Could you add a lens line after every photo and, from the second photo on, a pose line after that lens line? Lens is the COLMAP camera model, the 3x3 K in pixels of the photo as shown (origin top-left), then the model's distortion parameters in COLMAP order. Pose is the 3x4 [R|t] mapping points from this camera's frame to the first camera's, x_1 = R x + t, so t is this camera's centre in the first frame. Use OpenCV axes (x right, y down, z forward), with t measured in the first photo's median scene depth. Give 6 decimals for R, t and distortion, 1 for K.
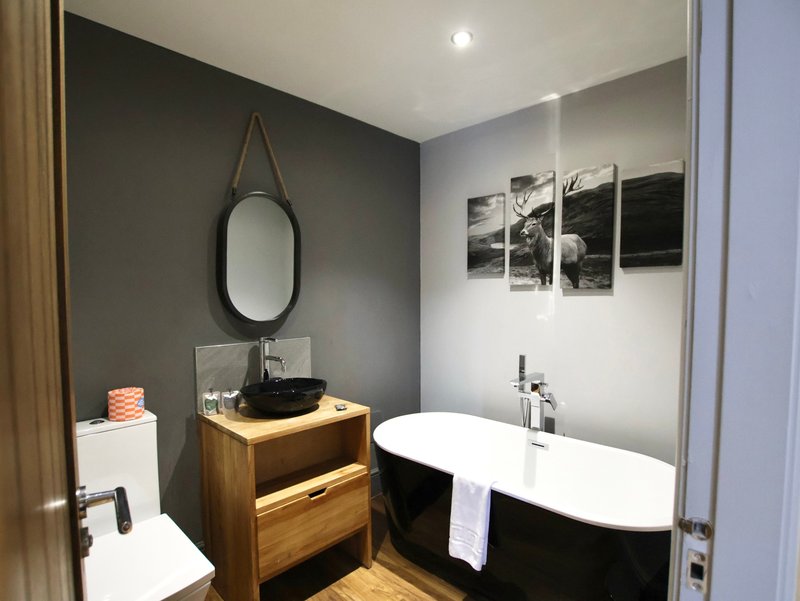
lens RADIAL K [[421.9, 0, 401.9], [0, 421.9, 315.2], [0, 0, 1]] dist [-0.010776, -0.000036]
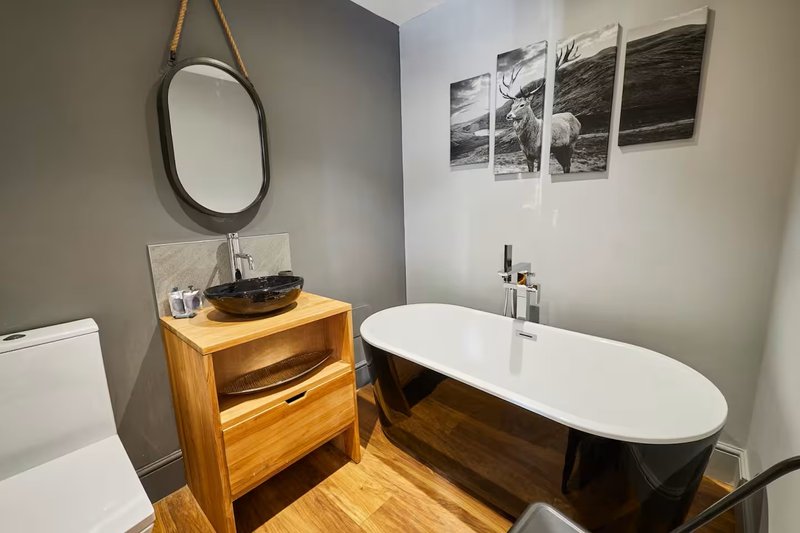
lens RADIAL K [[348.6, 0, 400.0], [0, 348.6, 266.5], [0, 0, 1]] dist [-0.000425, -0.000151]
pose [[0.999253, -0.030951, 0.023133, 0.015244], [0.027708, 0.991213, 0.129341, 0.033599], [-0.026933, -0.128603, 0.991330, 0.210687]]
